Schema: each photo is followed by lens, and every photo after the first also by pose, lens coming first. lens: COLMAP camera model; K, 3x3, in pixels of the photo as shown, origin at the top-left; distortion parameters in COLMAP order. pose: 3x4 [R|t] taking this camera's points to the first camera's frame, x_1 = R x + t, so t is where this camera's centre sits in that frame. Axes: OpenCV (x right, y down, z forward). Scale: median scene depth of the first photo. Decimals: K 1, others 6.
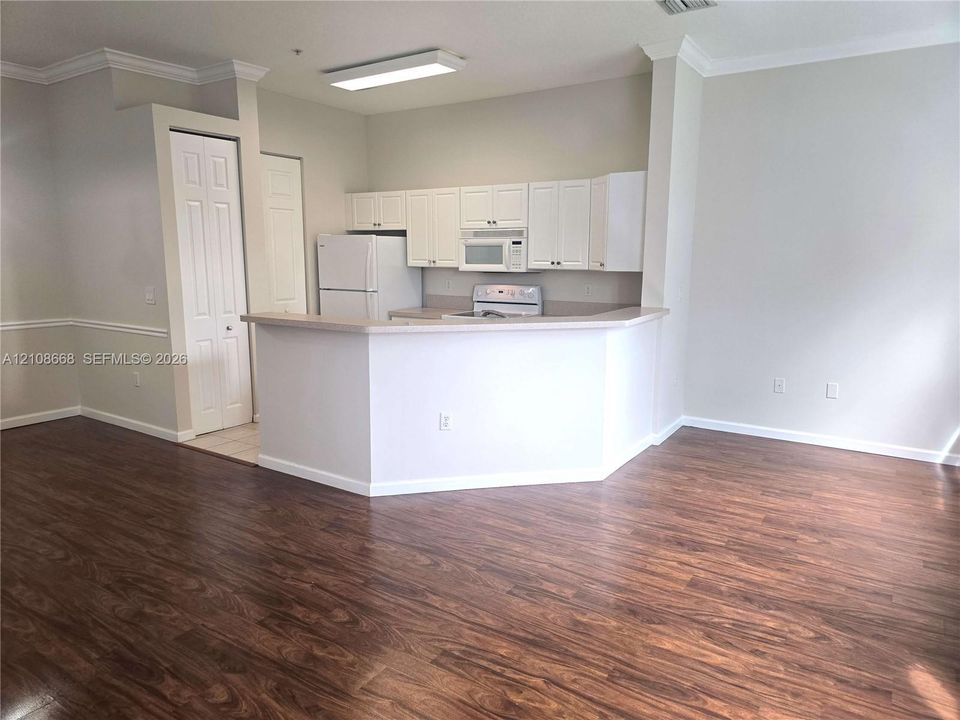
lens RADIAL K [[639.7, 0, 480.3], [0, 639.7, 361.3], [0, 0, 1]] dist [-0.007441, -0.009522]
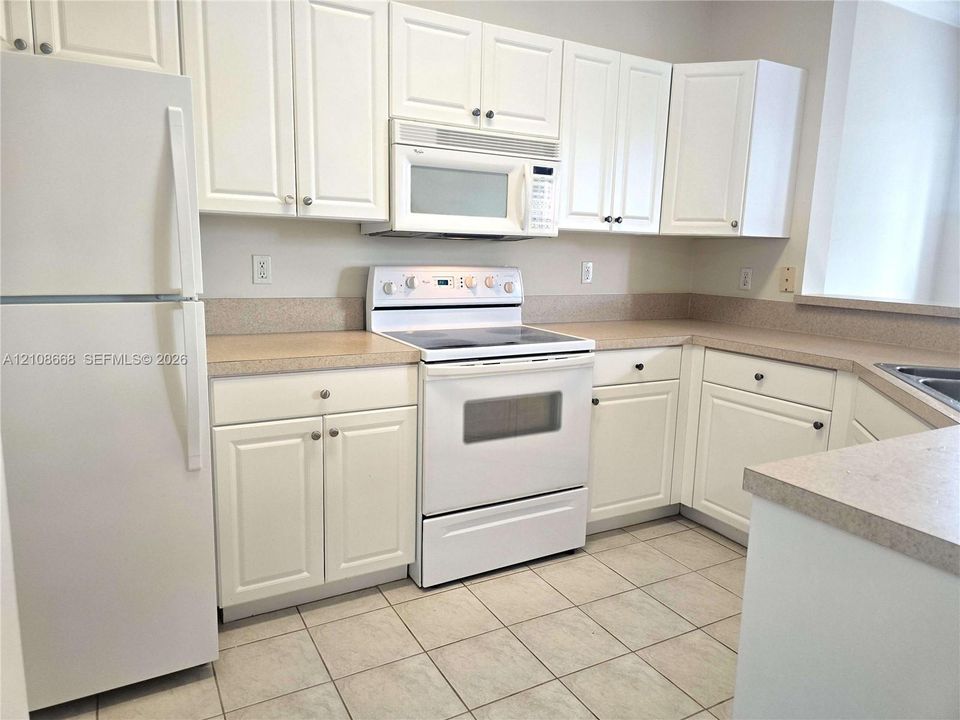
lens RADIAL K [[639.7, 0, 481.3], [0, 639.7, 359.6], [0, 0, 1]] dist [-0.007441, -0.009522]
pose [[0.482645, -0.134767, 0.865385, -0.353864], [0.121503, 0.988839, 0.086228, -0.093433], [-0.867347, 0.063530, 0.493632, 0.786320]]
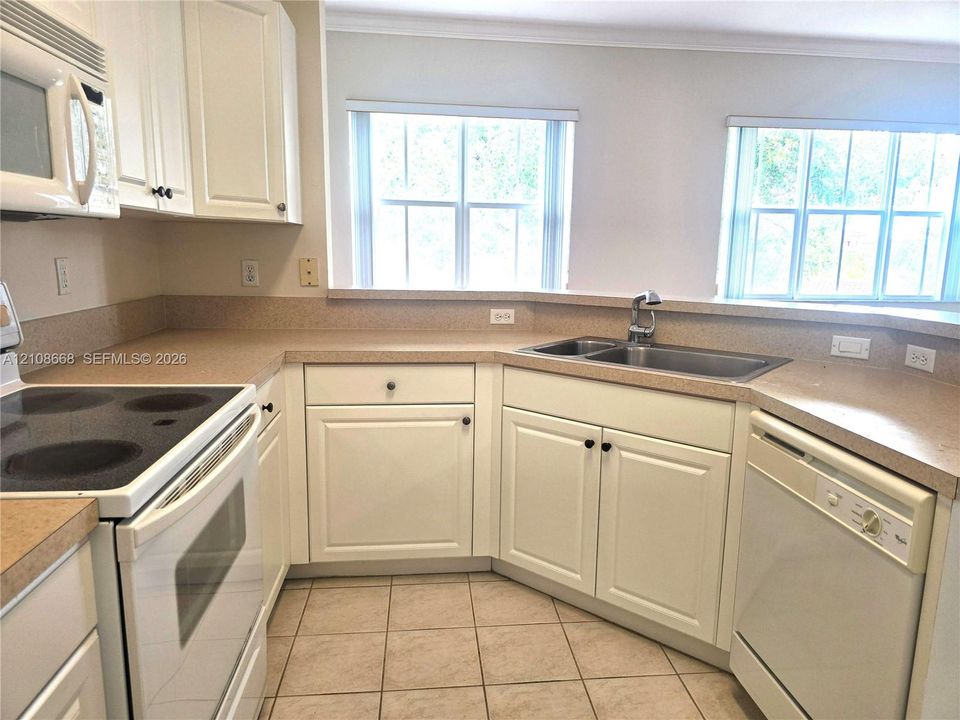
lens RADIAL K [[639.7, 0, 481.7], [0, 639.7, 359.6], [0, 0, 1]] dist [-0.007441, -0.009522]
pose [[-0.631358, -0.145228, 0.761772, -0.220798], [0.107241, 0.956519, 0.271238, -0.132426], [-0.768041, 0.252941, -0.588332, 1.004459]]
